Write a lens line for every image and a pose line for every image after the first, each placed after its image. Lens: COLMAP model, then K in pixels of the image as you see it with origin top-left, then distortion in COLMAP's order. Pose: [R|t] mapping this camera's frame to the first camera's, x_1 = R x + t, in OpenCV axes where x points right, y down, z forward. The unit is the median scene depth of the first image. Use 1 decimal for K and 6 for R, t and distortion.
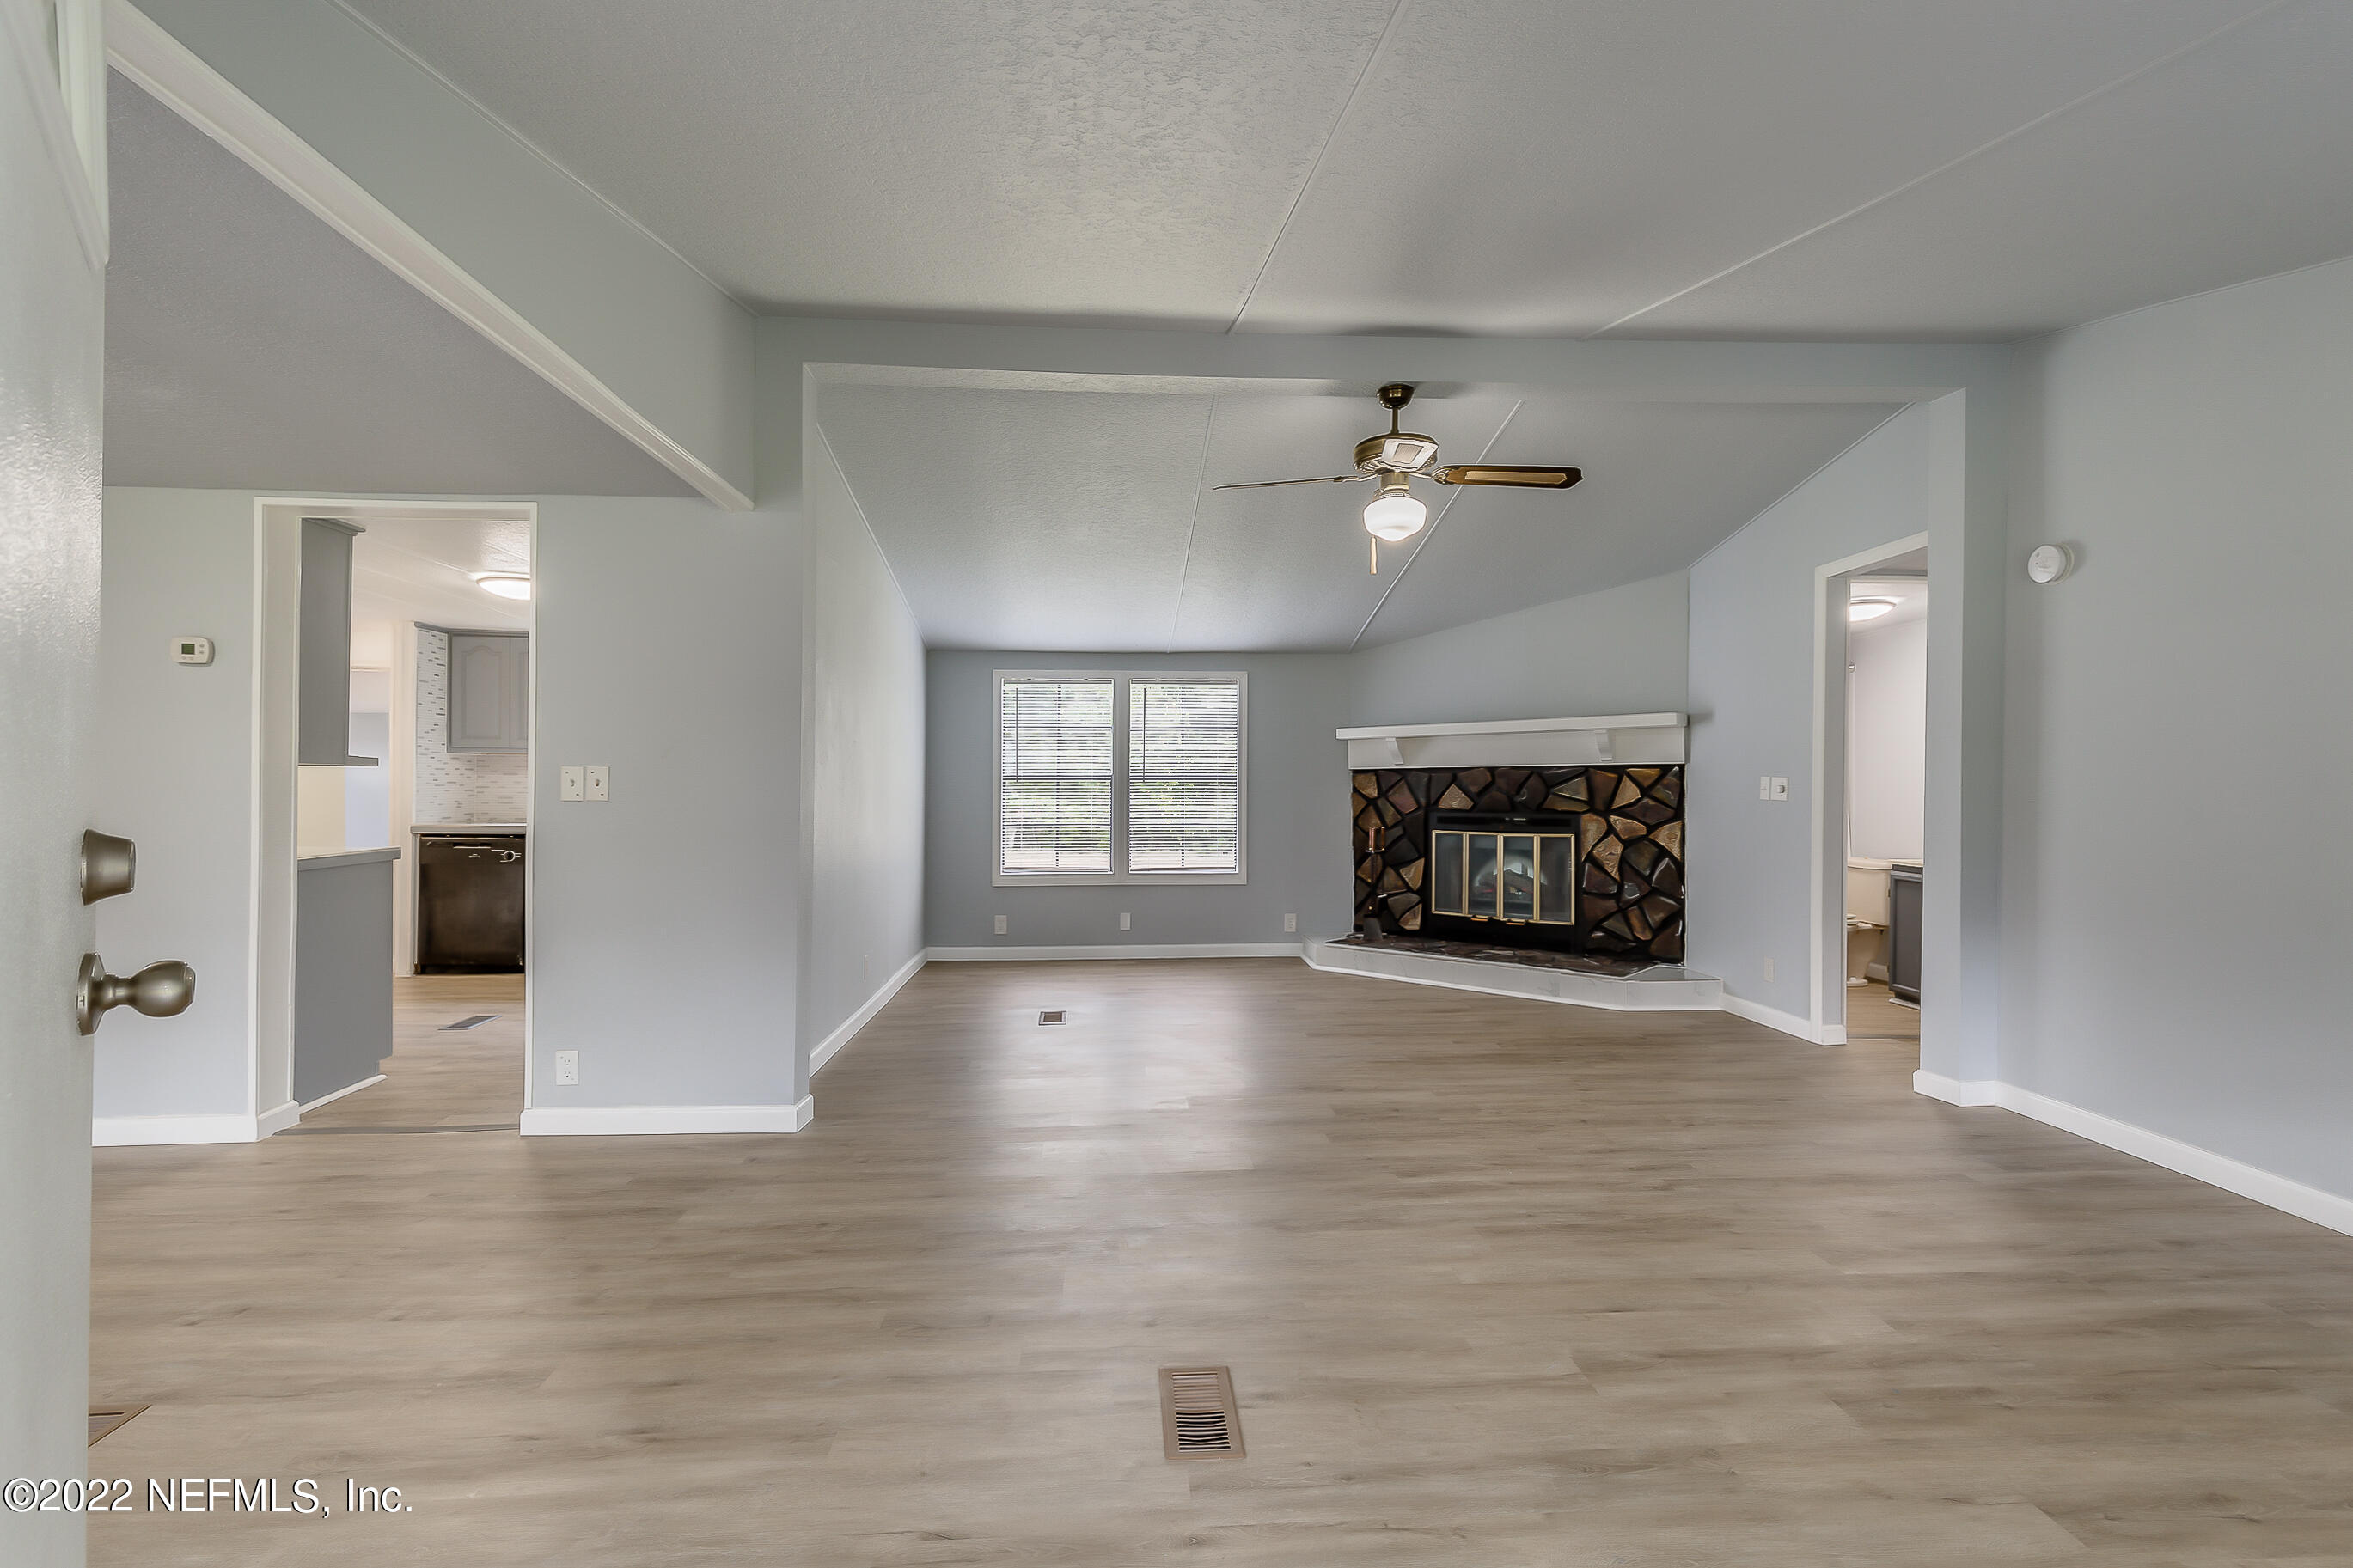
lens RADIAL K [[1080.3, 0, 1187.5], [0, 1080.3, 788.8], [0, 0, 1]] dist [-0.000277, -0.000261]
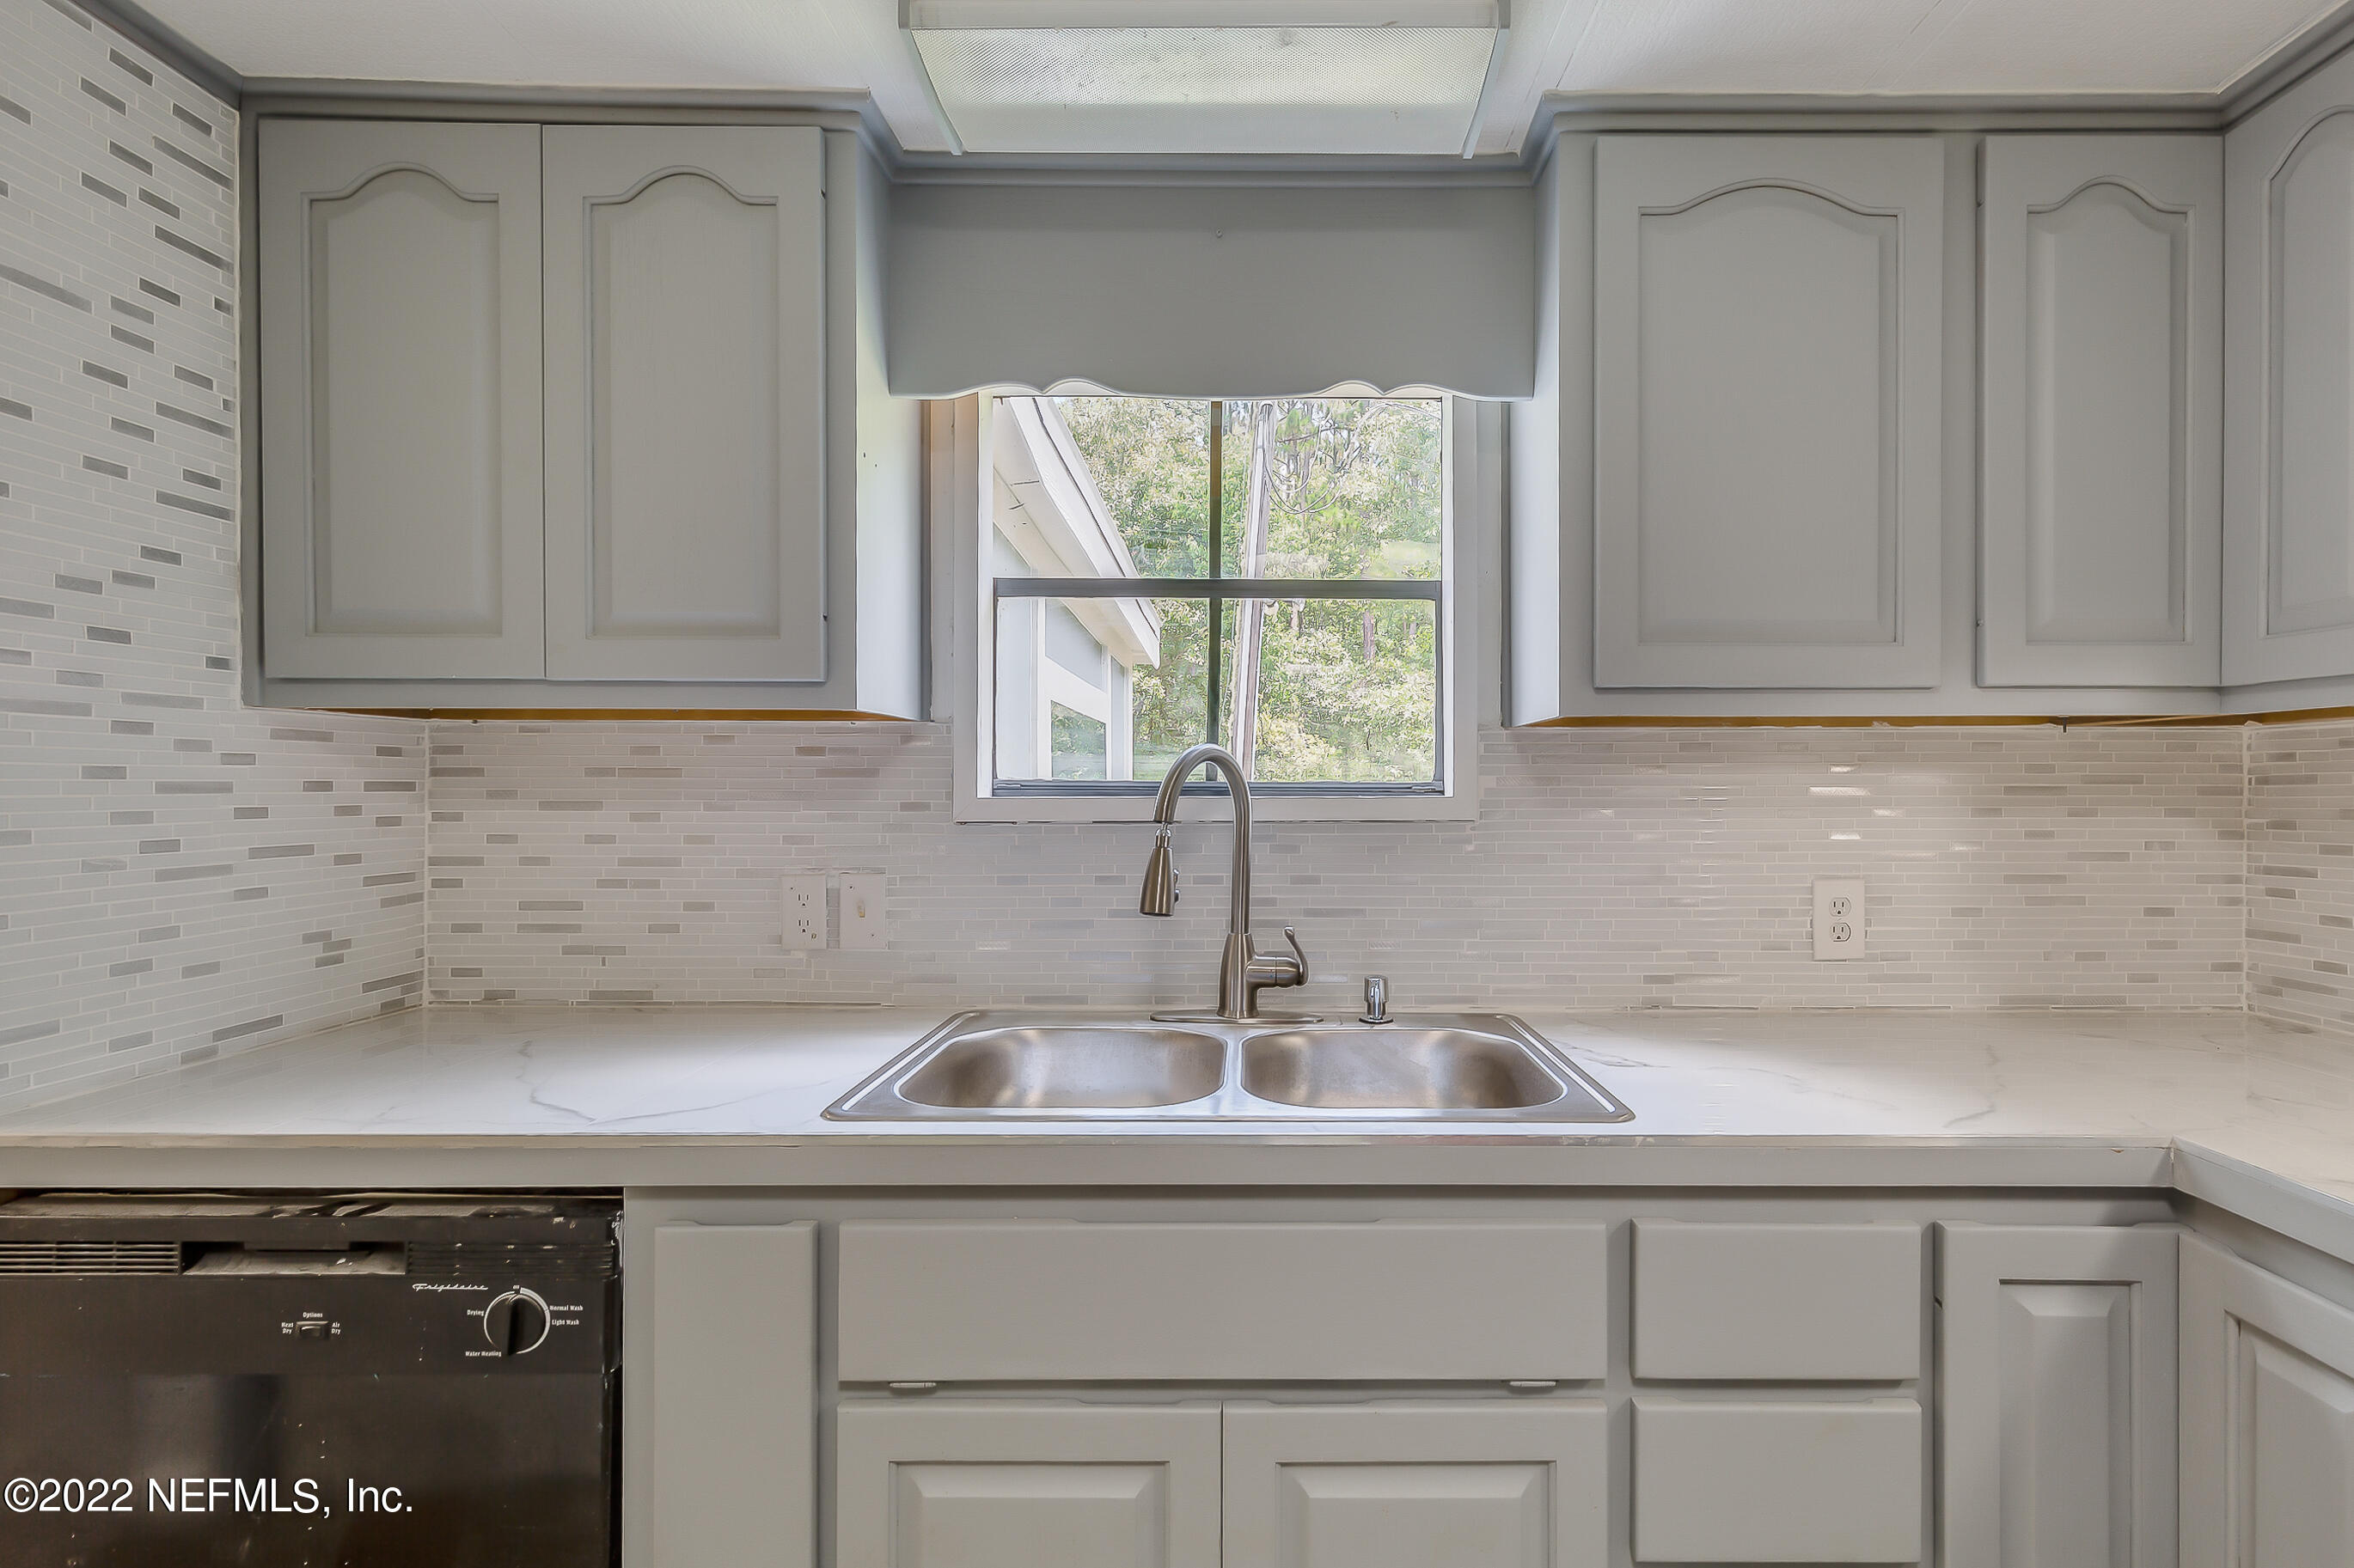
lens RADIAL K [[922.8, 0, 1201.1], [0, 922.8, 787.0], [0, 0, 1]] dist [0.005823, -0.000013]
pose [[0.998917, -0.002362, -0.046461, -0.516097], [0.002797, 0.999953, 0.009302, -0.020044], [0.046437, -0.009421, 0.998877, 0.863053]]
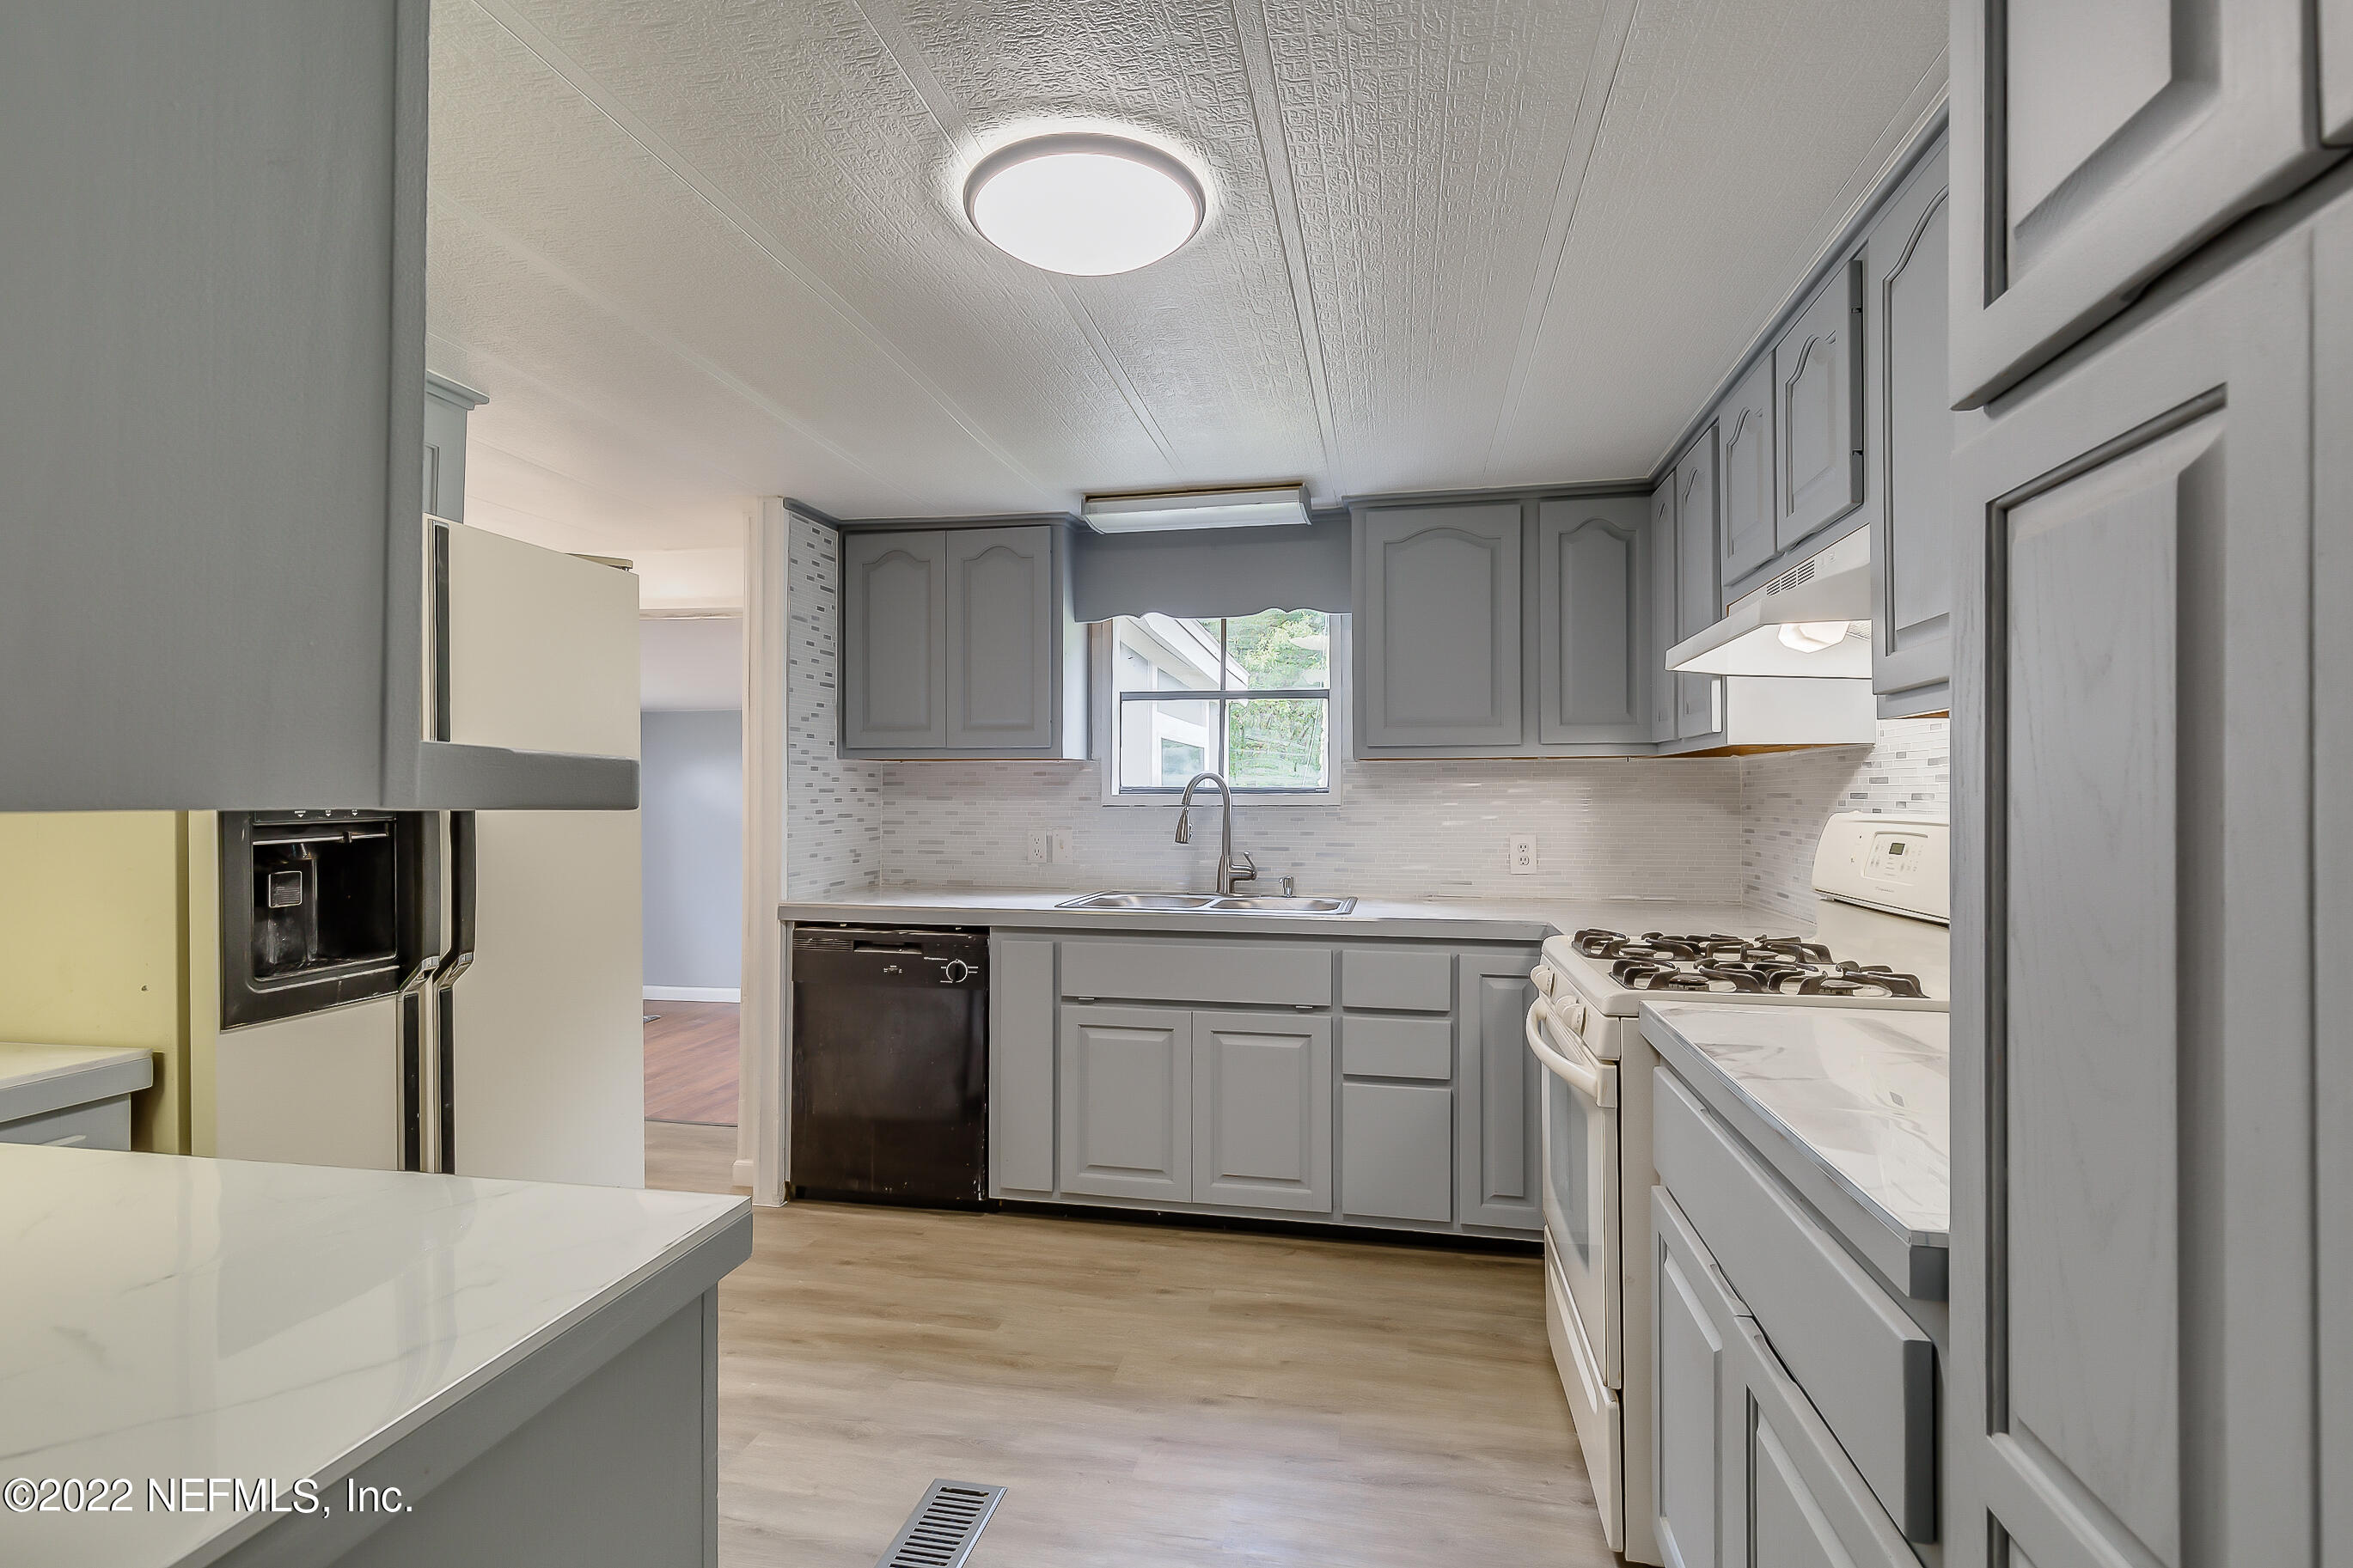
lens RADIAL K [[1080.3, 0, 1186.9], [0, 1080.3, 768.9], [0, 0, 1]] dist [-0.000277, -0.000261]
pose [[0.969763, -0.009061, -0.243881, -0.408229], [0.006215, 0.999903, -0.012438, -0.021733], [0.243970, 0.010546, 0.969725, 0.553990]]
